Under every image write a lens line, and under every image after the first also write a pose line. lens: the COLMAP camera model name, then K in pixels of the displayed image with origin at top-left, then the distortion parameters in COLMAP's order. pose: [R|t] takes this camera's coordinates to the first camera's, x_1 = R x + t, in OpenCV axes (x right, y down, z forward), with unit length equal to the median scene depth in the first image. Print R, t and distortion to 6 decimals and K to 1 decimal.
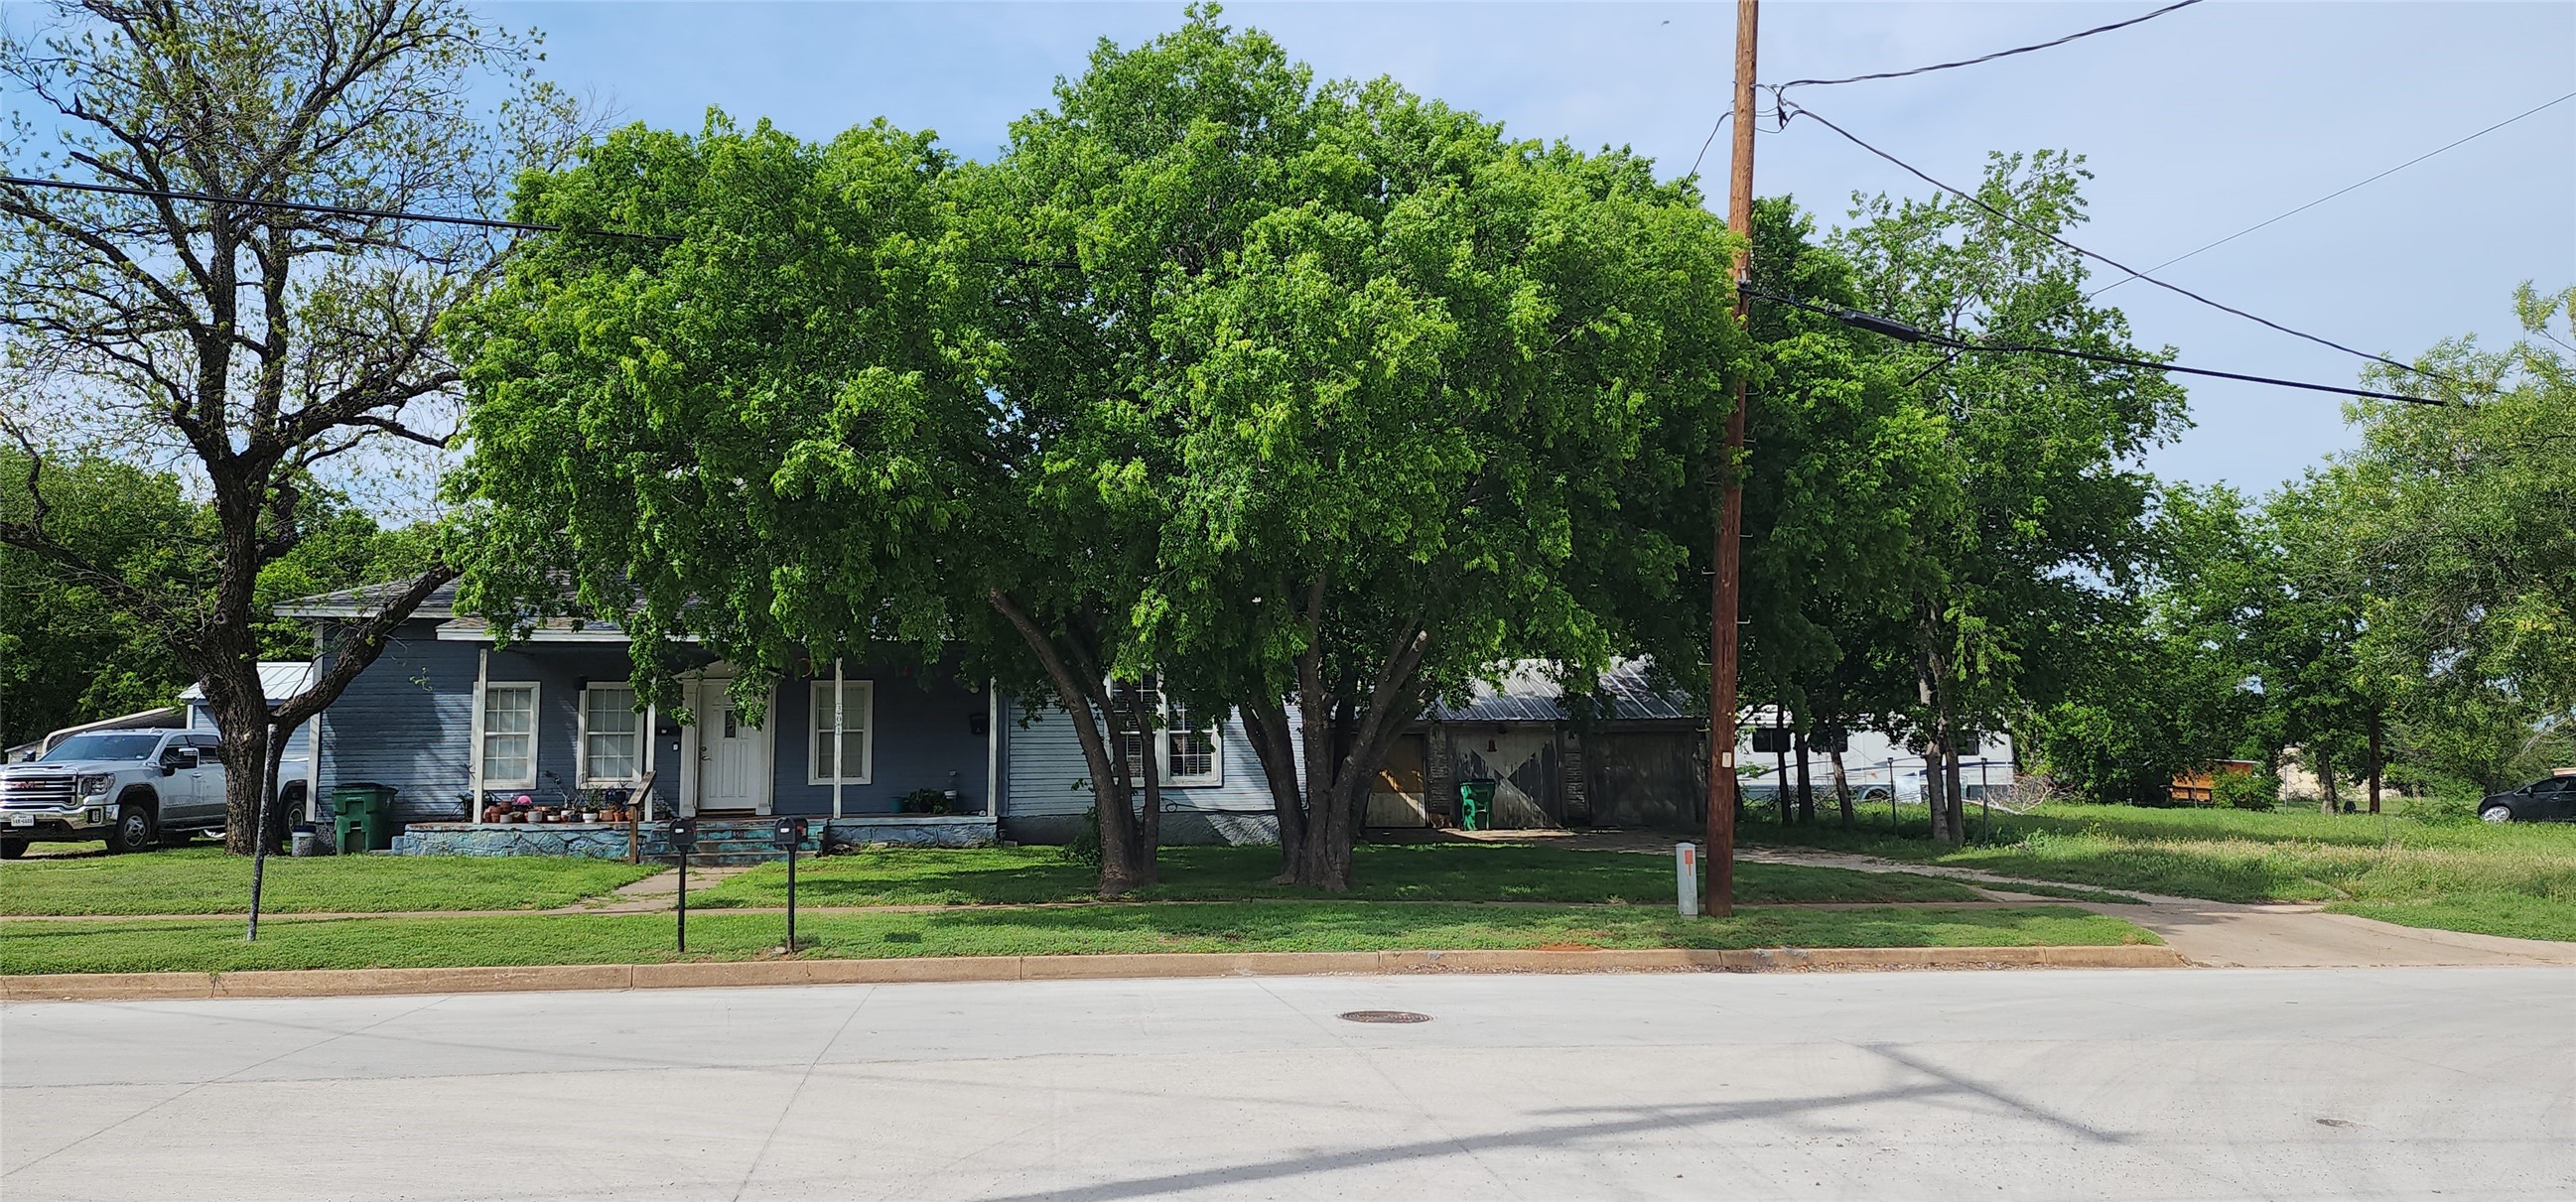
lens RADIAL K [[1701.3, 0, 1273.9], [0, 1701.3, 623.8], [0, 0, 1]] dist [0.087279, -0.074247]
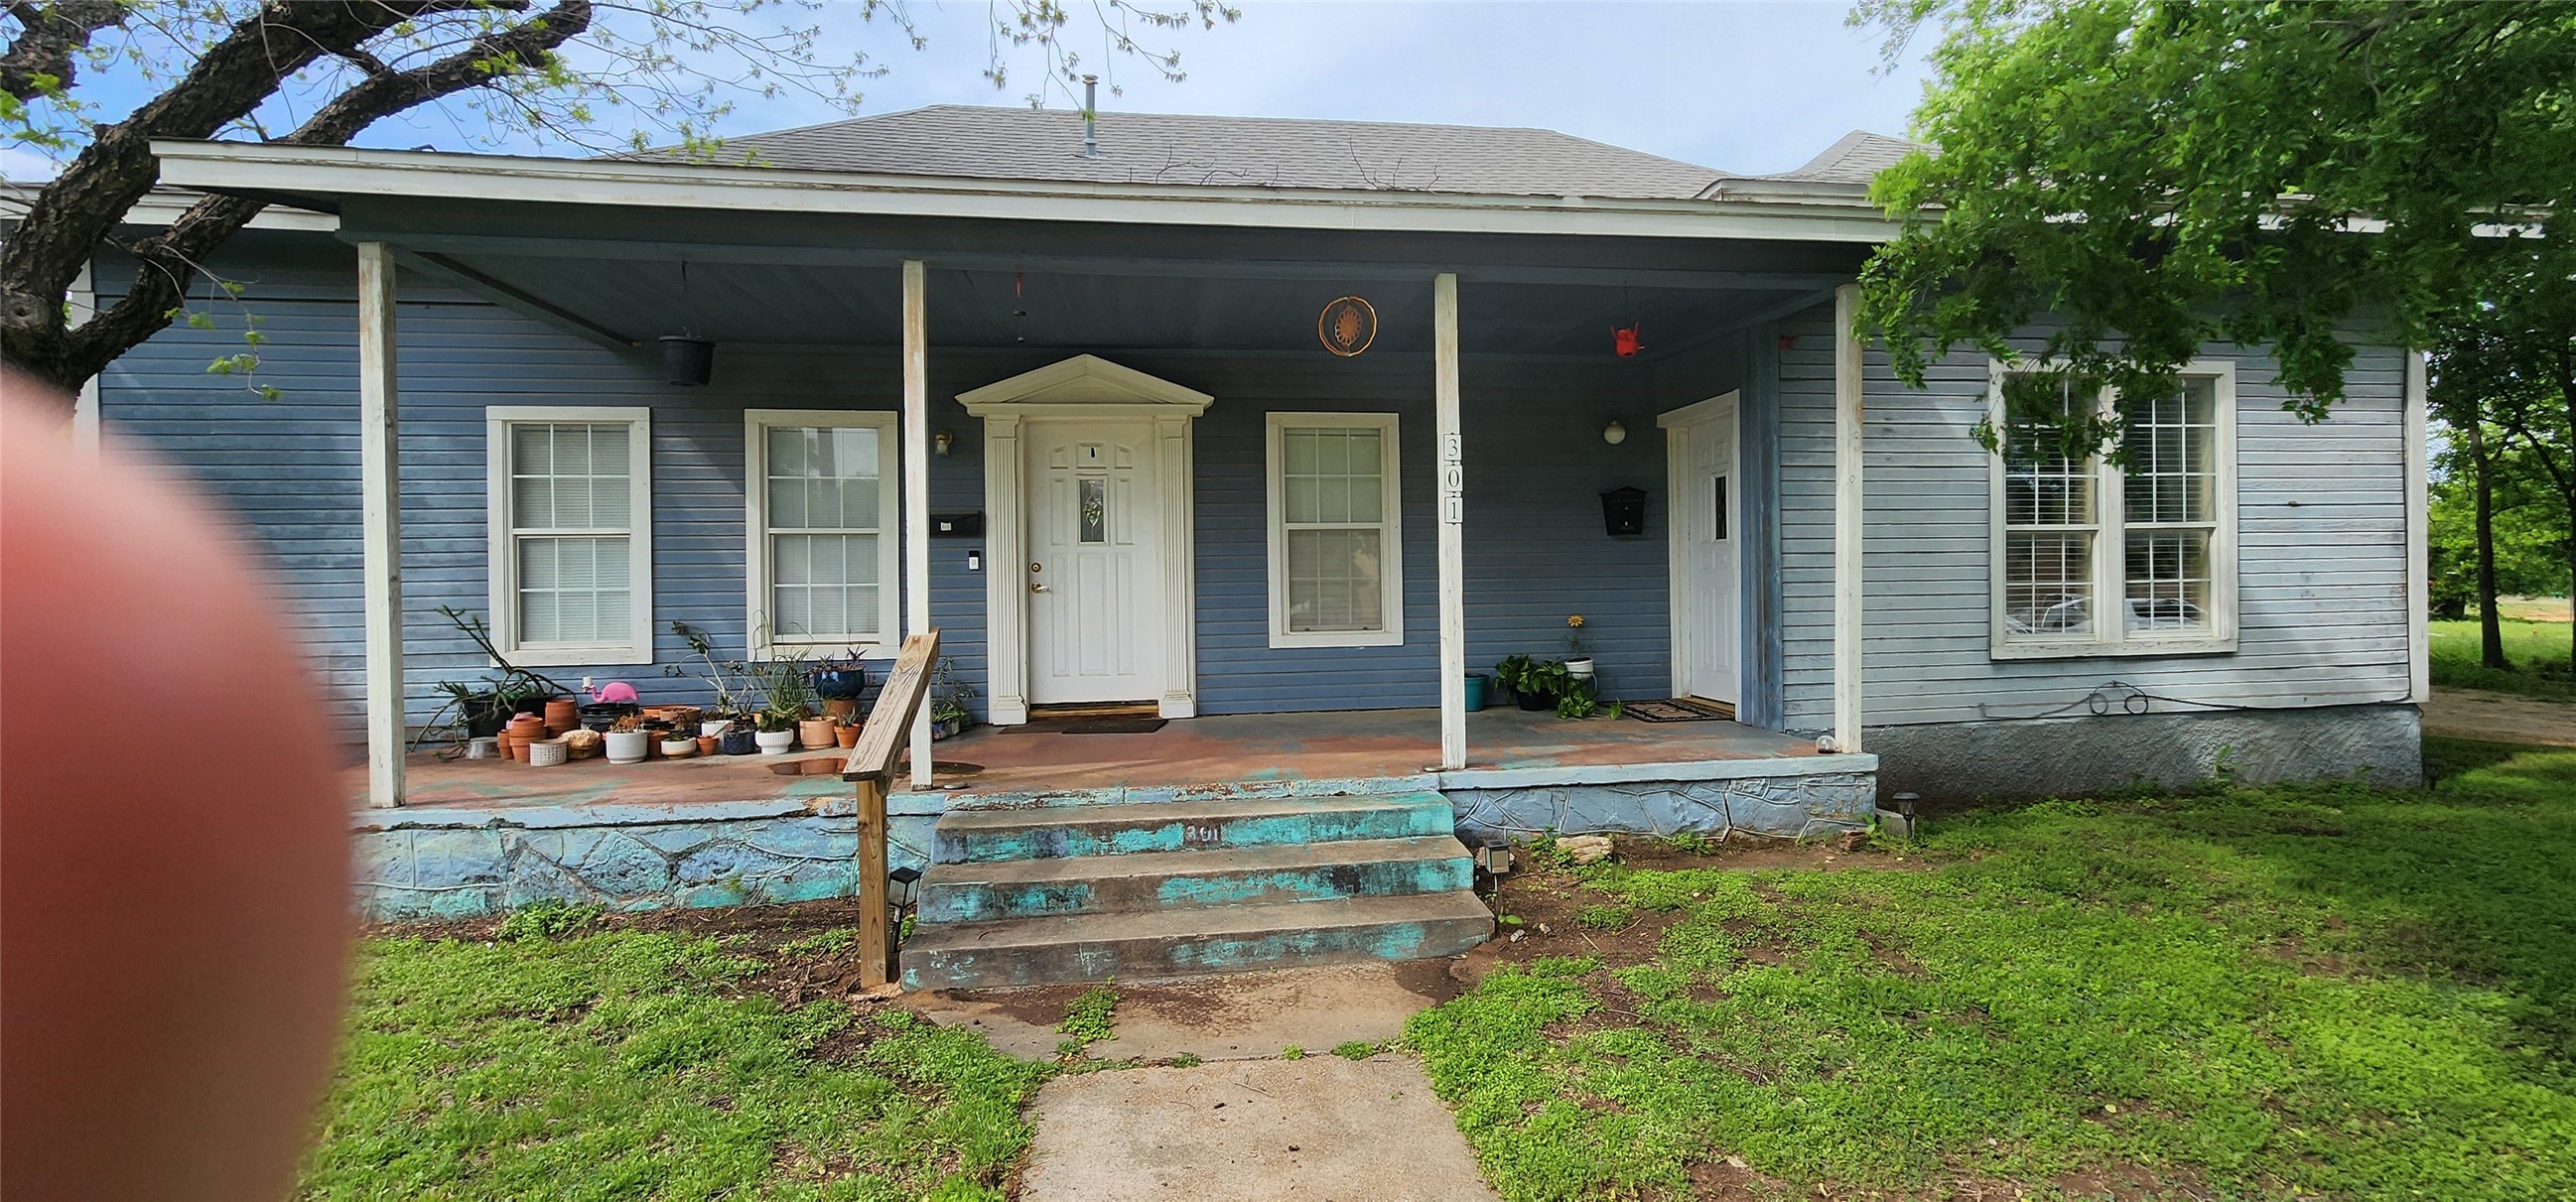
lens RADIAL K [[1059.9, 0, 1289.5], [0, 1059.9, 602.2], [0, 0, 1]] dist [-0.000612, 0.000485]
pose [[0.999978, -0.005797, -0.003090, -0.259736], [0.006080, 0.994862, 0.101053, 0.053303], [0.002488, -0.101070, 0.994876, 0.711606]]
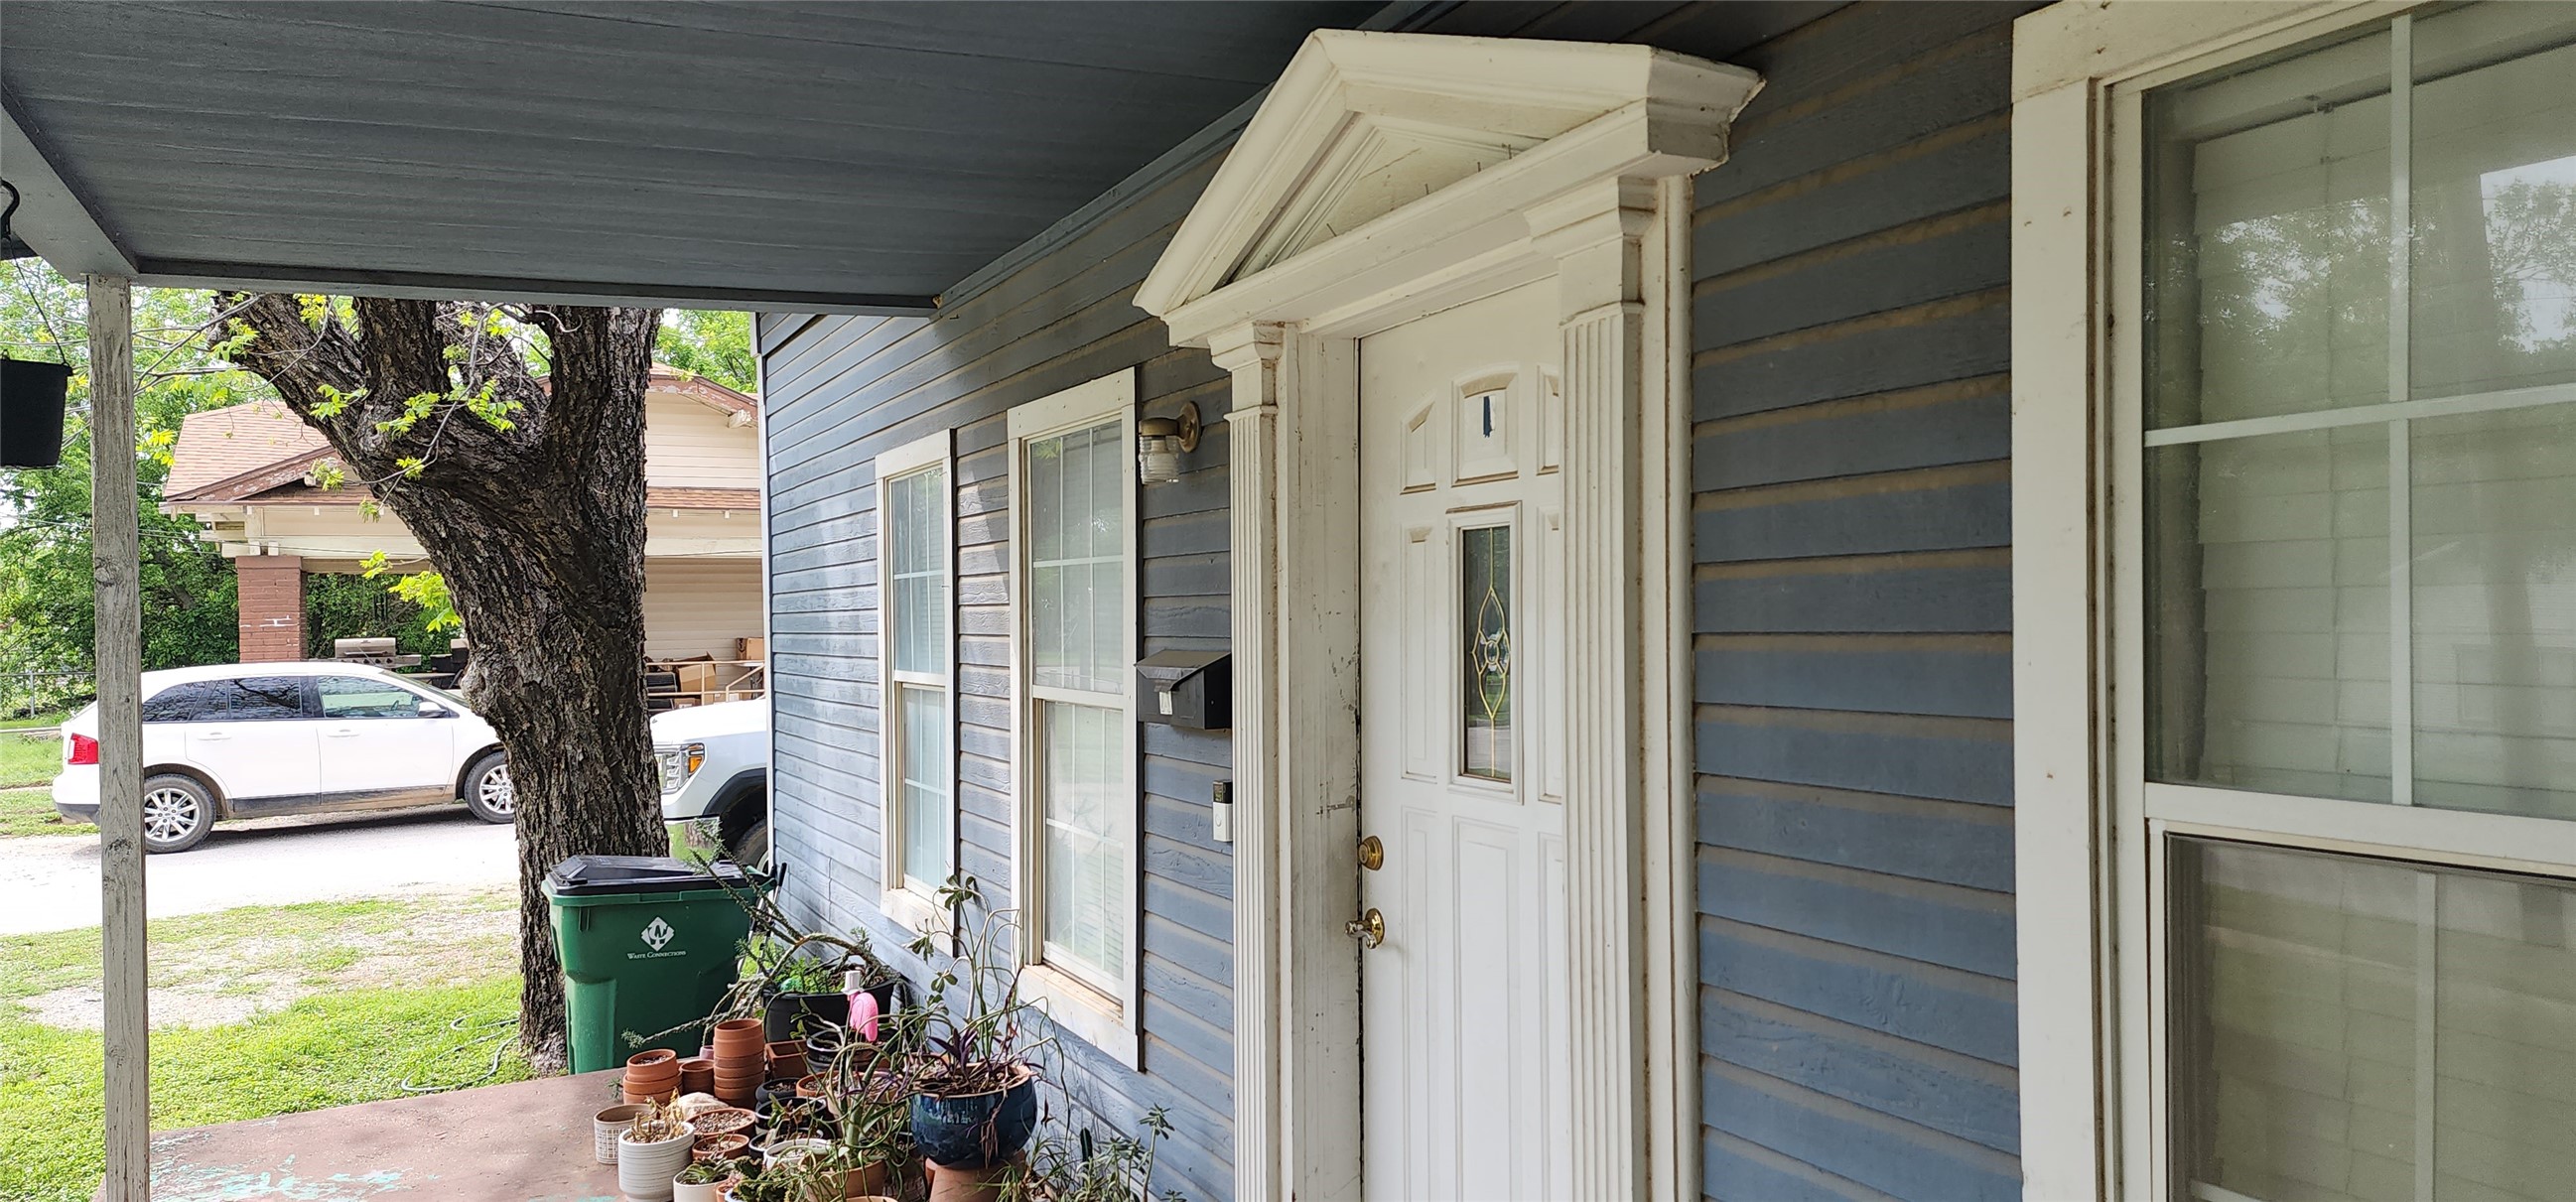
lens RADIAL K [[1707.4, 0, 1283.9], [0, 1707.4, 617.6], [0, 0, 1]] dist [0.094848, -0.084340]
pose [[0.308442, 0.006575, -0.951220, -0.212649], [0.097055, 0.994540, 0.038345, 0.049631], [0.946279, -0.104147, 0.306120, 0.934834]]
